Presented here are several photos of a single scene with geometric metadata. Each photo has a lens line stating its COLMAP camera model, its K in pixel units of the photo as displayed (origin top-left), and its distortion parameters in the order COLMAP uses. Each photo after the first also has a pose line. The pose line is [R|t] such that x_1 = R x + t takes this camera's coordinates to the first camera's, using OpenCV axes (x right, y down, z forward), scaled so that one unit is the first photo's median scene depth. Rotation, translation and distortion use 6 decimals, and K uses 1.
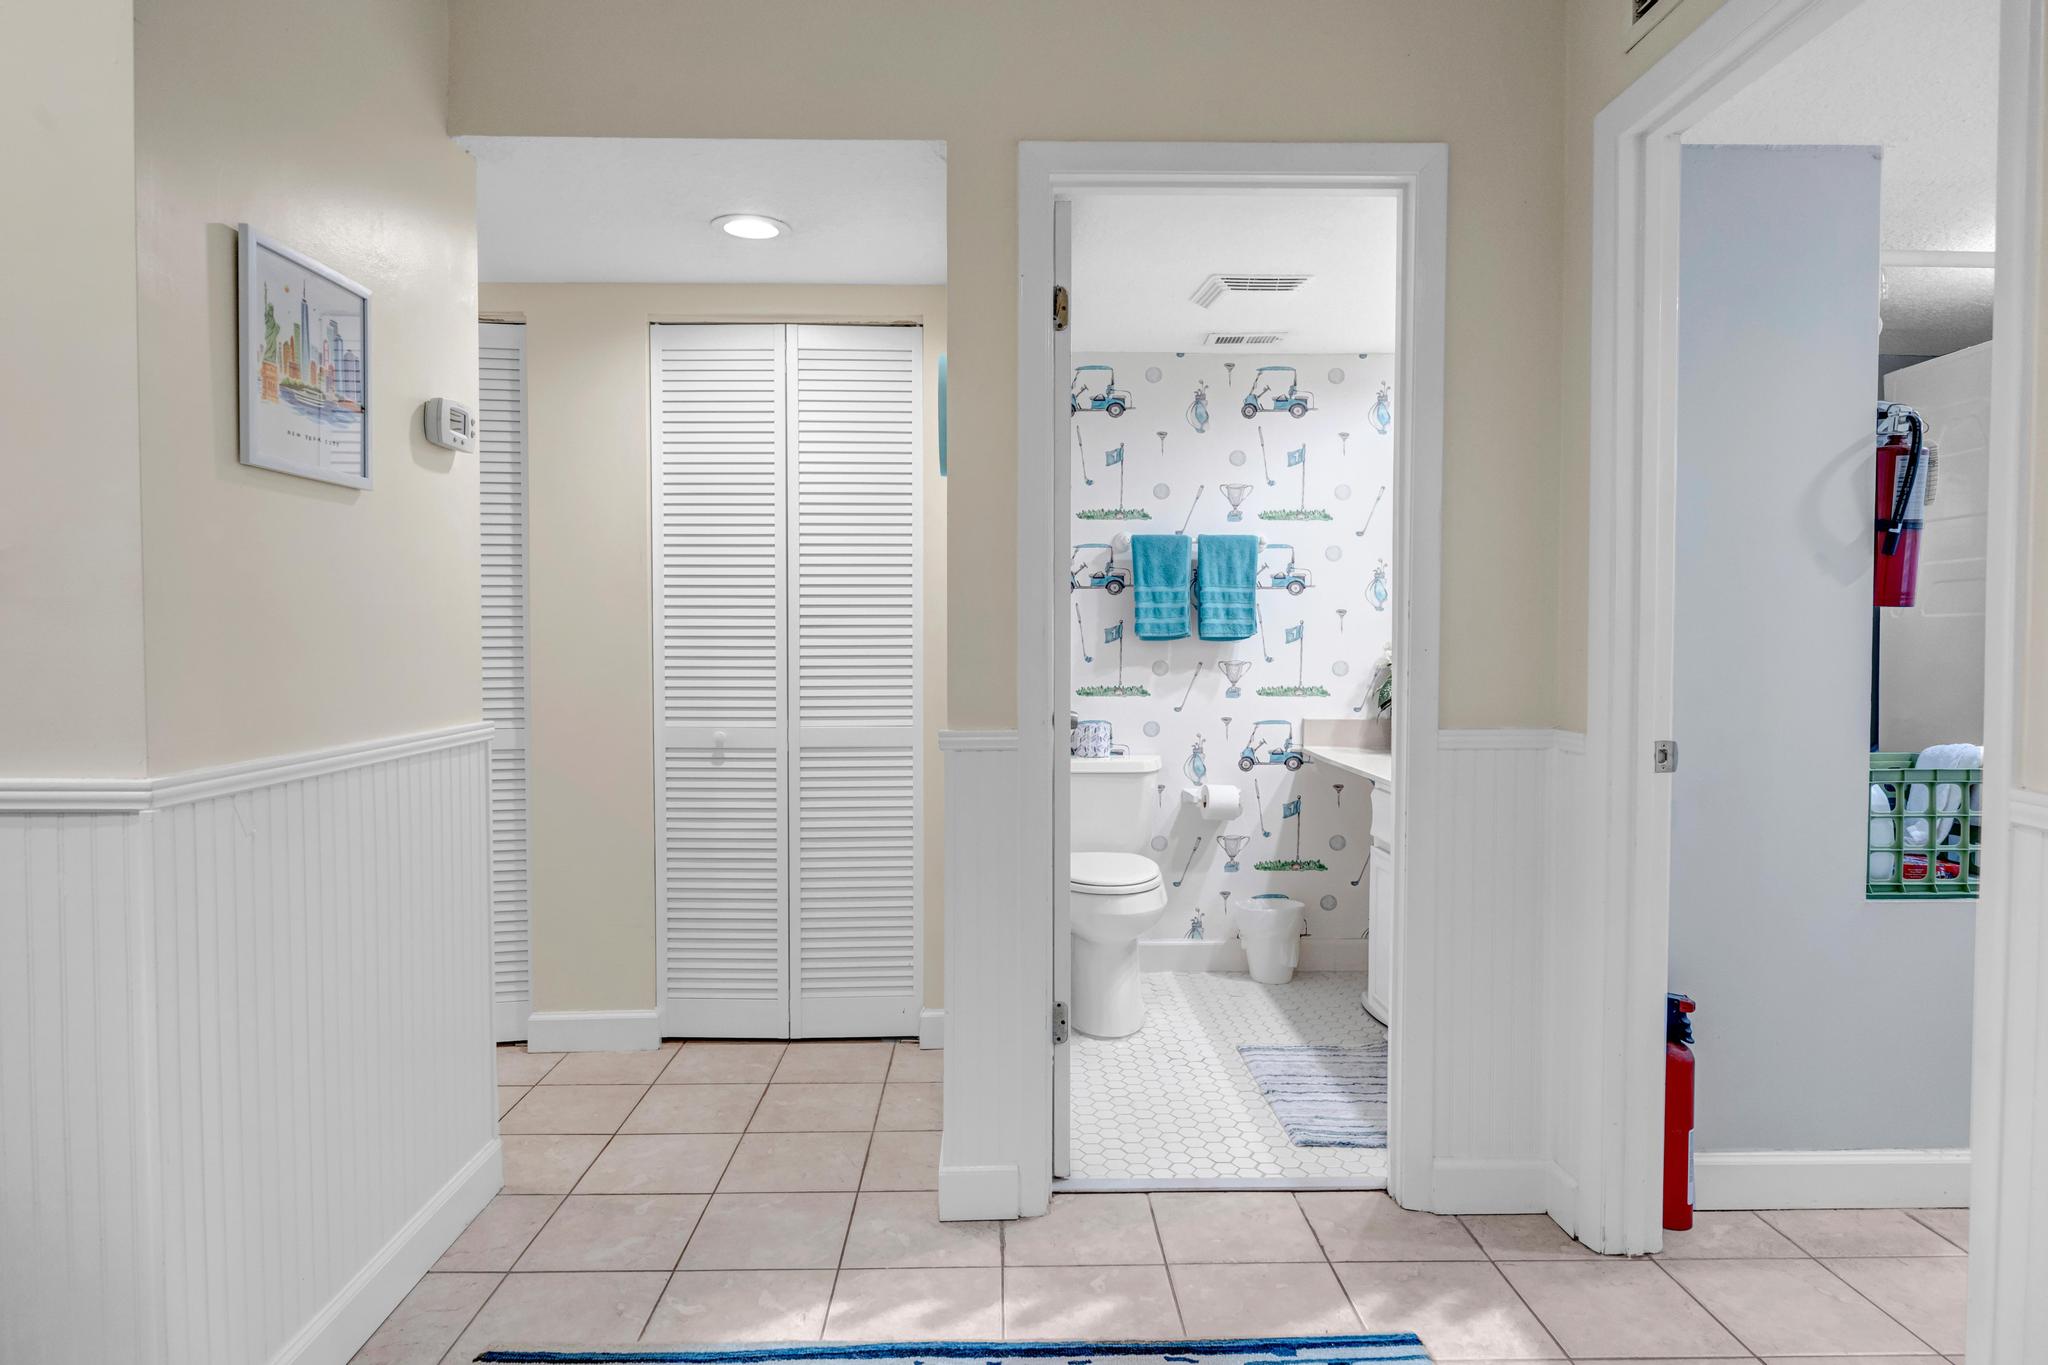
lens RADIAL K [[1165.7, 0, 1014.1], [0, 1165.7, 673.9], [0, 0, 1]] dist [-0.016469, -0.001470]
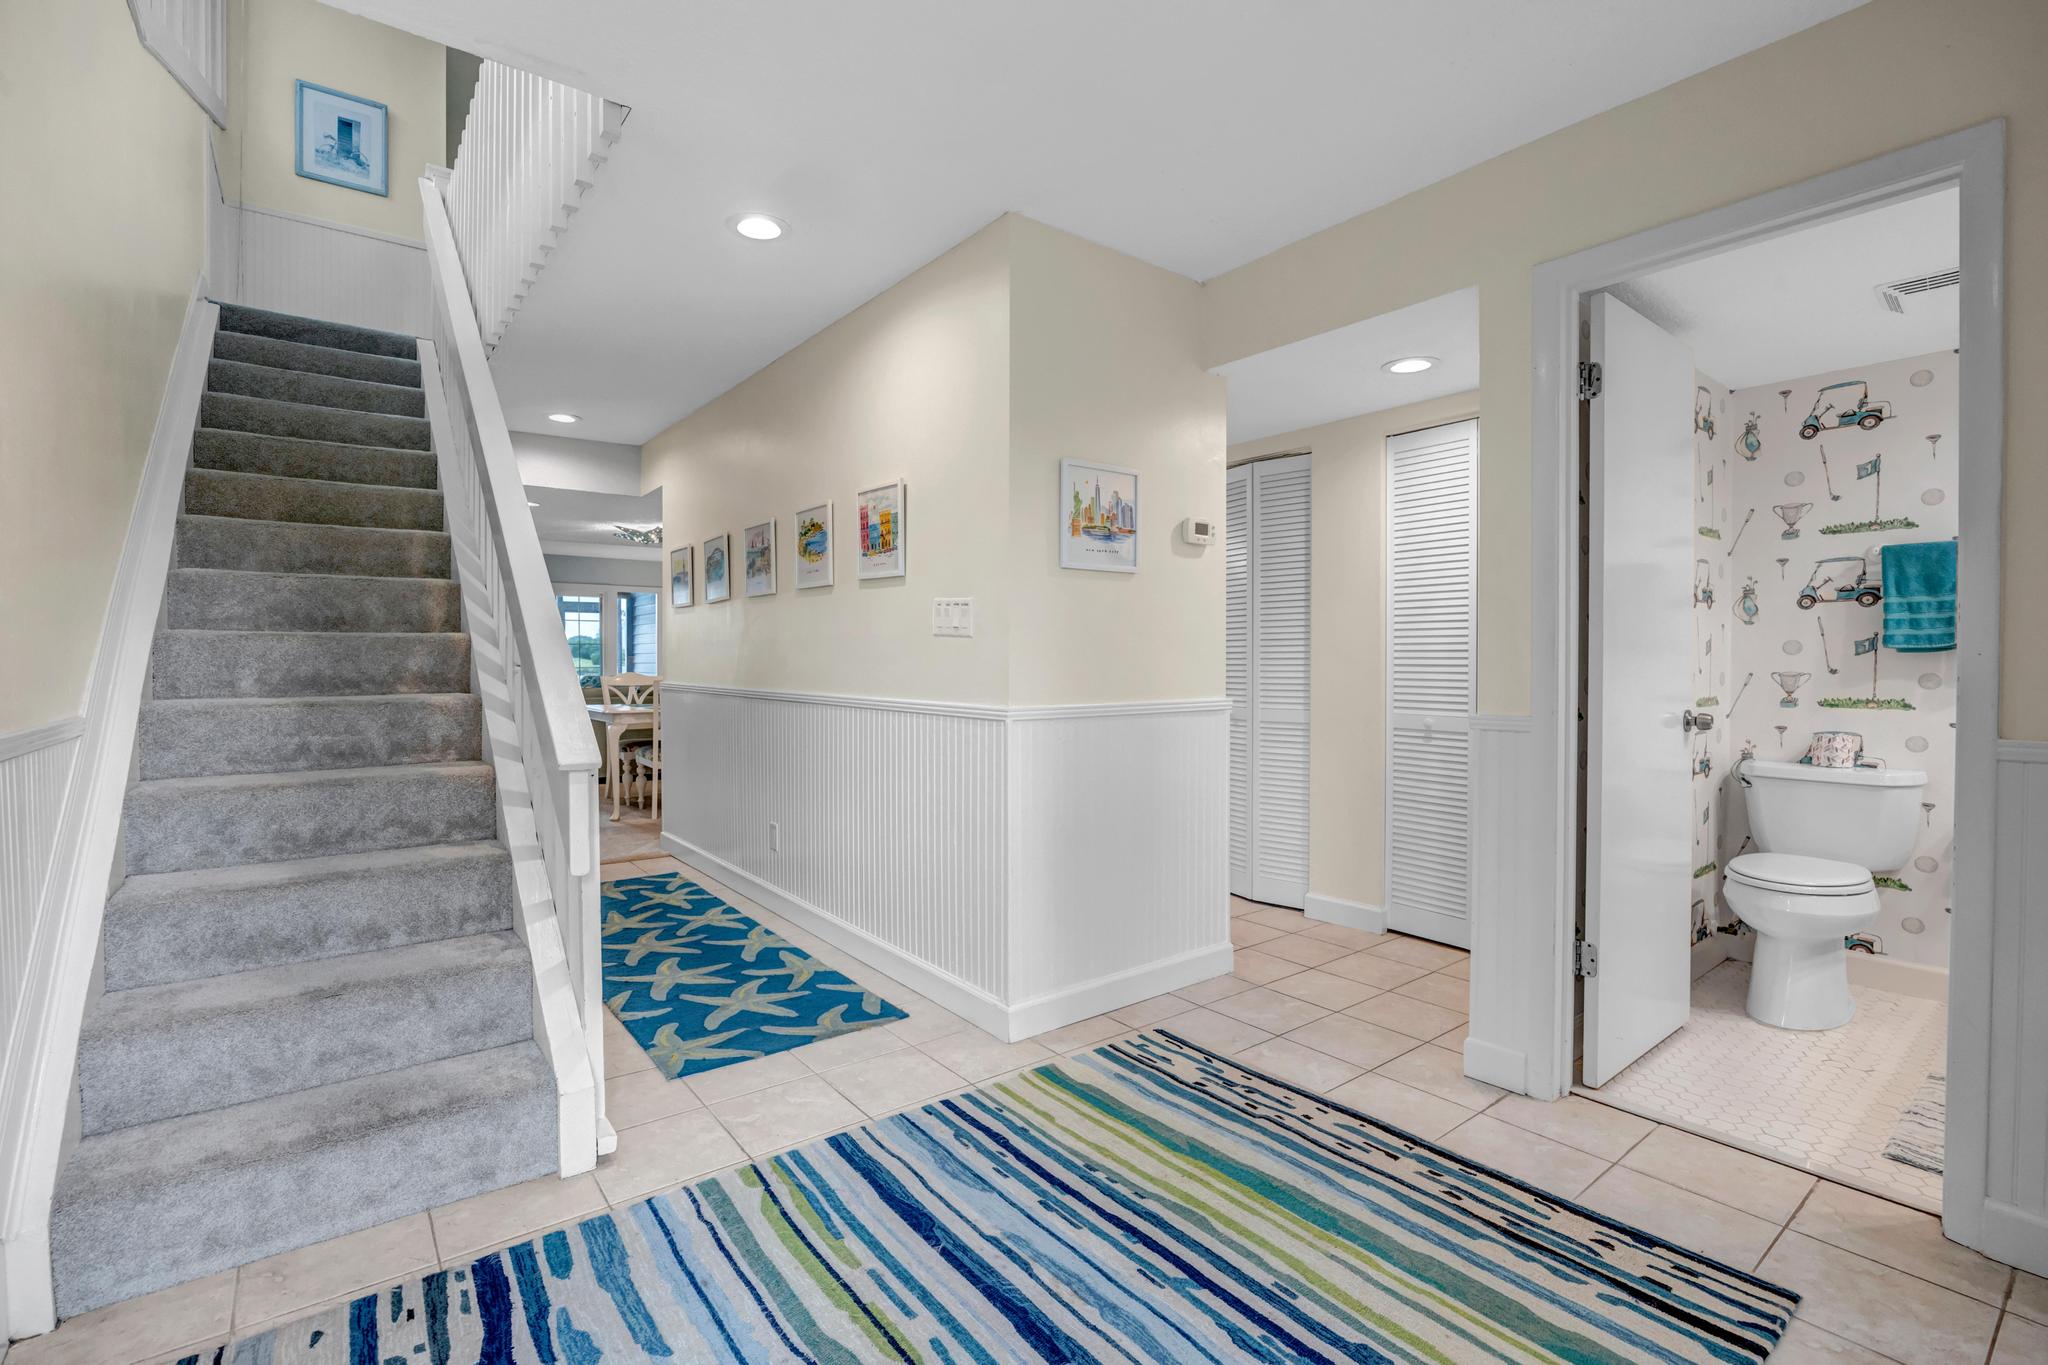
lens RADIAL K [[906.9, 0, 1043.3], [0, 906.9, 674.5], [0, 0, 1]] dist [-0.005964, -0.000536]
pose [[0.623072, 0.014939, -0.782022, 0.337829], [-0.024495, 0.999700, -0.000419, 0.010195], [0.781781, 0.019417, 0.623251, -0.043630]]
